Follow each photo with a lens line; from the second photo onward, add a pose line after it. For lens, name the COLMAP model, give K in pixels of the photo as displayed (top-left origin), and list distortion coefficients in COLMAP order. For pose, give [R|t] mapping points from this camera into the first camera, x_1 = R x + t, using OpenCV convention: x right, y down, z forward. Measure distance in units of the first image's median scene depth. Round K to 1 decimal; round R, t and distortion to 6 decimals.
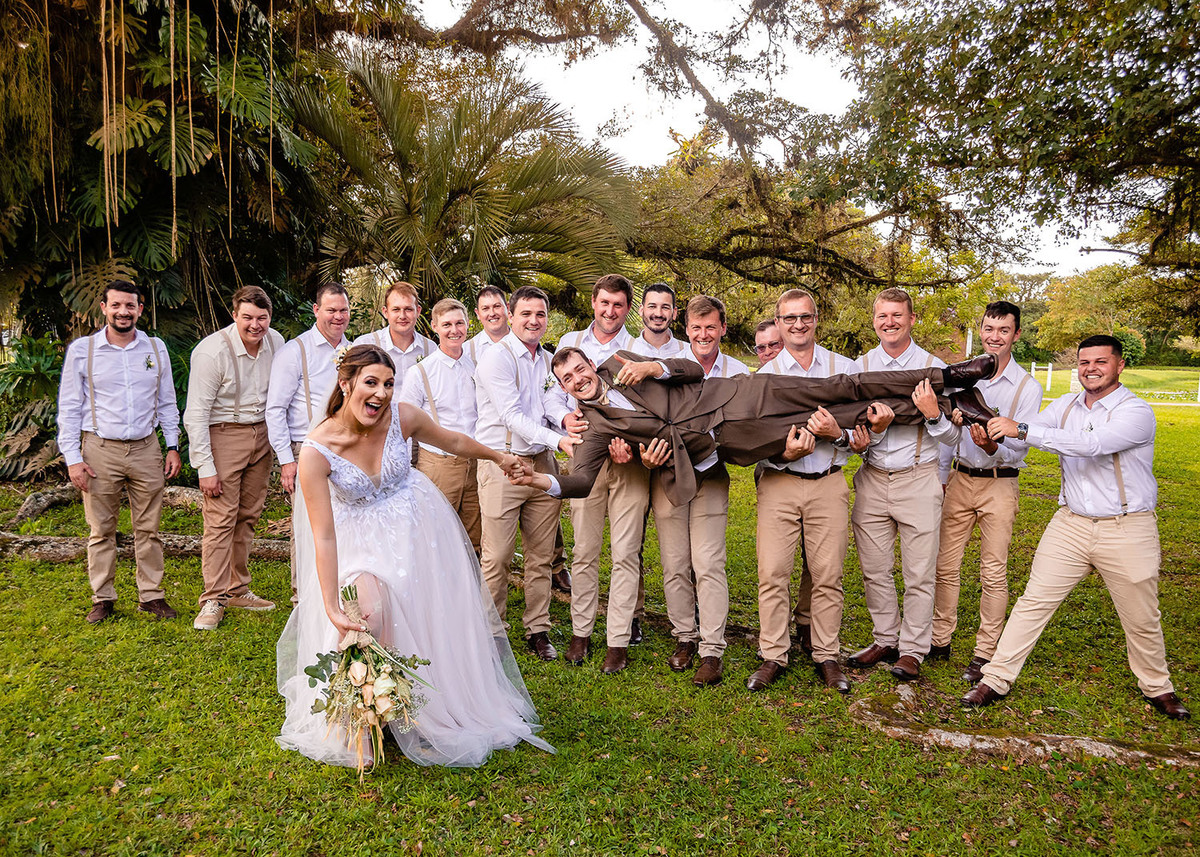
lens RADIAL K [[912.5, 0, 596.9], [0, 912.5, 452.9], [0, 0, 1]] dist [-0.060380, 0.008913]
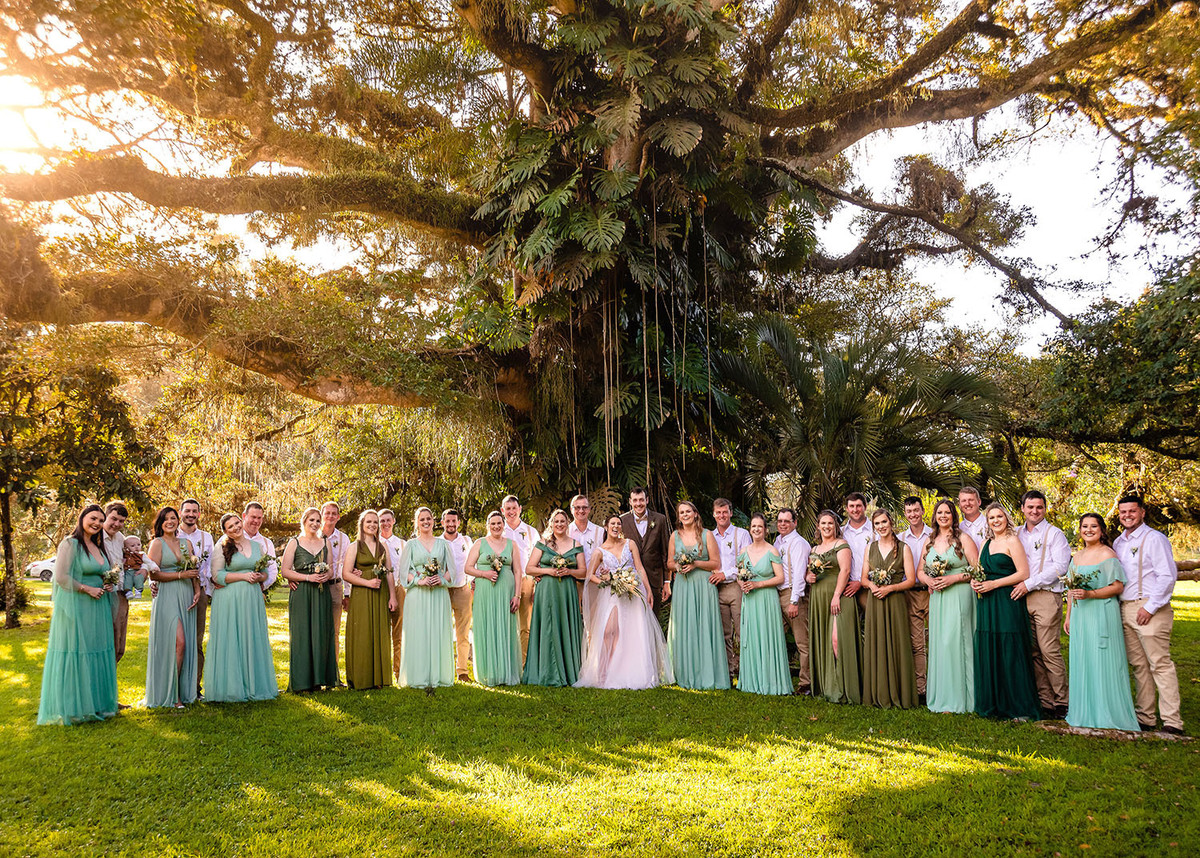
lens RADIAL K [[1118.6, 0, 600.0], [0, 1118.6, 429.0], [0, 0, 1]] dist [-0.065990, -0.004000]
pose [[0.911544, -0.083459, -0.402645, 0.143603], [-0.009112, 0.974846, -0.222694, 0.071587], [0.411102, 0.206664, 0.887854, -0.474263]]
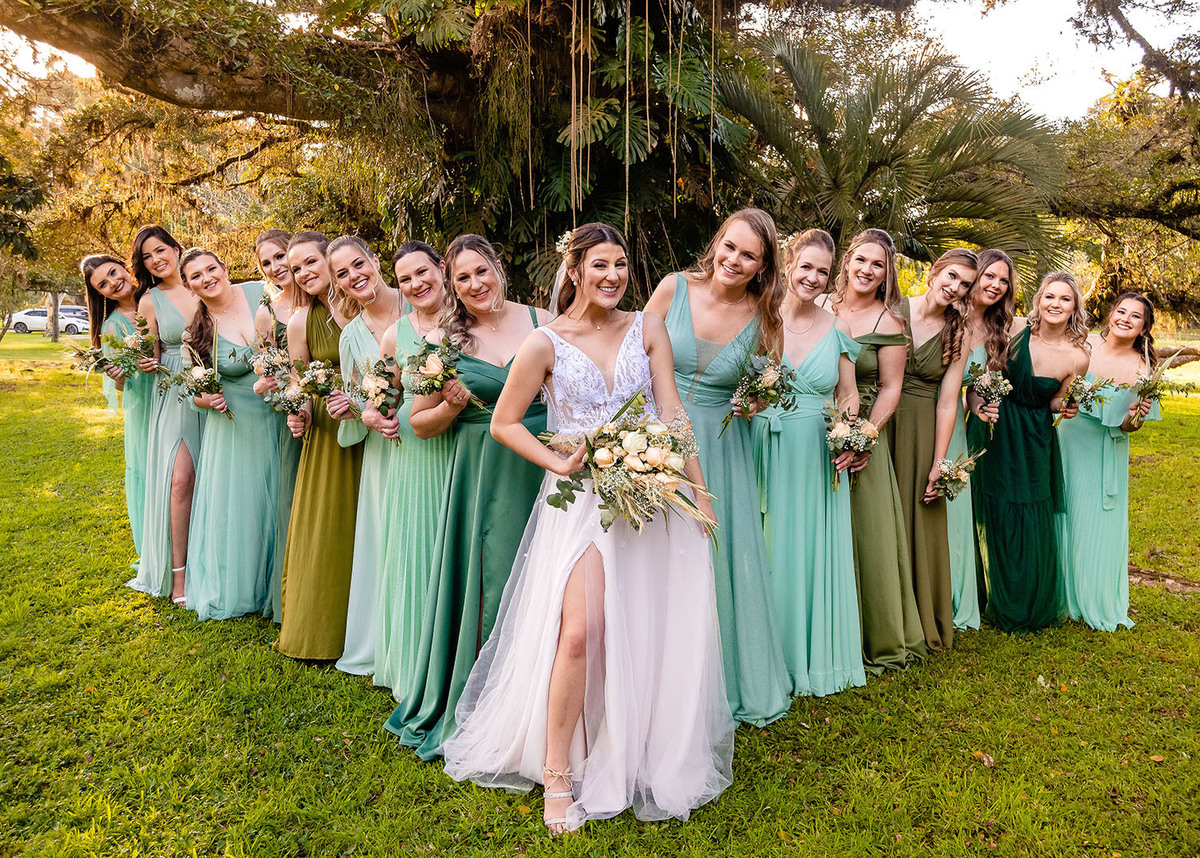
lens RADIAL K [[1007.1, 0, 636.2], [0, 1007.1, 434.8], [0, 0, 1]] dist [-0.090770, 0.053935]
pose [[0.937542, 0.028831, -0.346676, -0.008203], [-0.029766, 0.999553, 0.002628, 0.019700], [0.346597, 0.007856, 0.937981, -0.123058]]
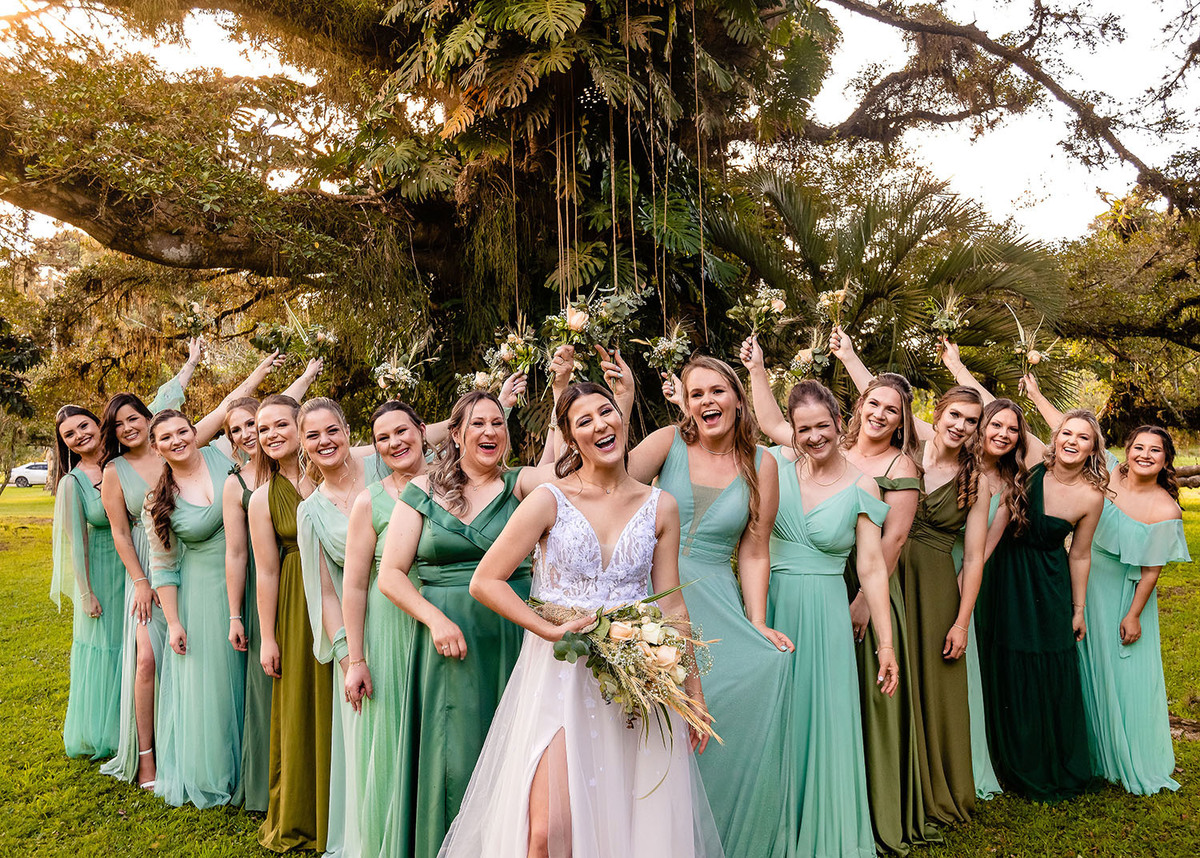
lens RADIAL K [[1028.6, 0, 598.2], [0, 1028.6, 456.6], [0, 0, 1]] dist [-0.098333, 0.060304]
pose [[0.922835, -0.041672, -0.382935, -0.008047], [-0.000658, 0.993959, -0.109751, 0.010639], [0.385195, 0.101534, 0.917232, -0.108396]]
